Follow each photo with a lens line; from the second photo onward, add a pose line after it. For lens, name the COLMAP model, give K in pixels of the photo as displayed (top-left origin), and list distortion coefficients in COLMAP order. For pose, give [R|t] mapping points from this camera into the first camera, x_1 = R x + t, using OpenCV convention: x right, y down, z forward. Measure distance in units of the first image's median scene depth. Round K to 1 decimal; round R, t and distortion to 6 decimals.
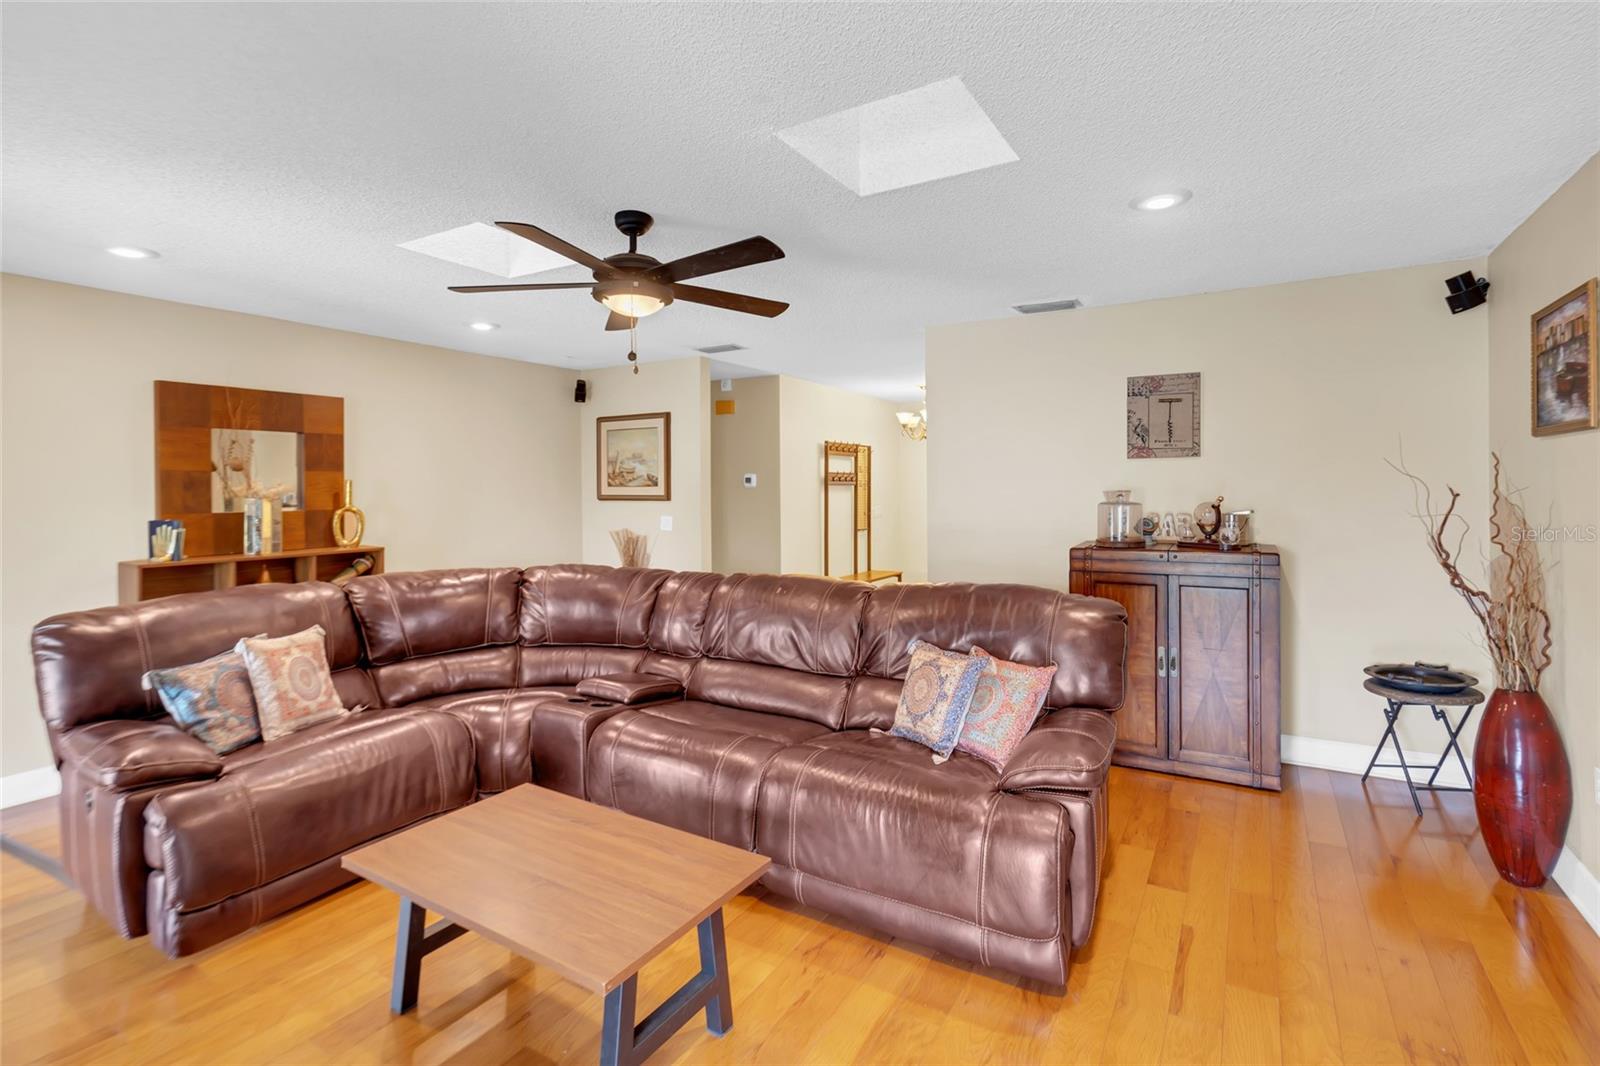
lens RADIAL K [[757.1, 0, 826.1], [0, 757.1, 490.7], [0, 0, 1]] dist [-0.001305, 0.000020]
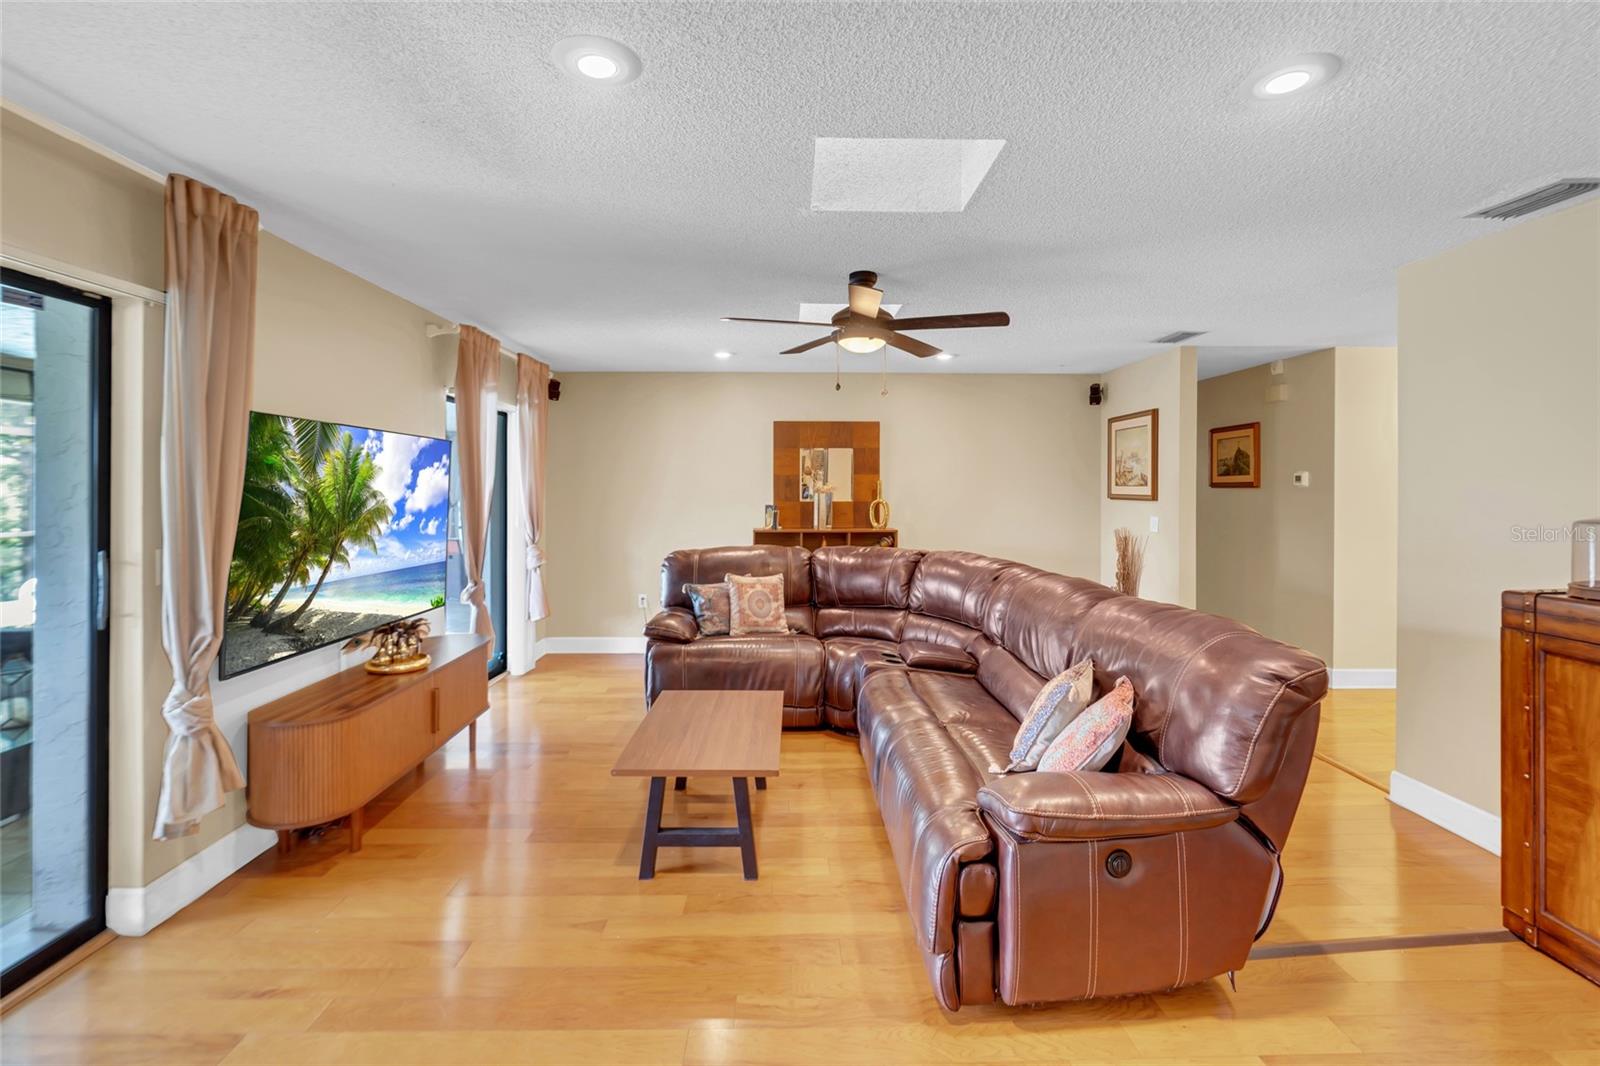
lens RADIAL K [[741.9, 0, 799.0], [0, 741.9, 487.2], [0, 0, 1]] dist [-0.004295, -0.000266]
pose [[0.515978, 0.007665, -0.856568, 0.533634], [-0.008410, 0.999957, 0.003882, -0.006177], [0.856561, 0.005201, 0.516020, 0.189427]]
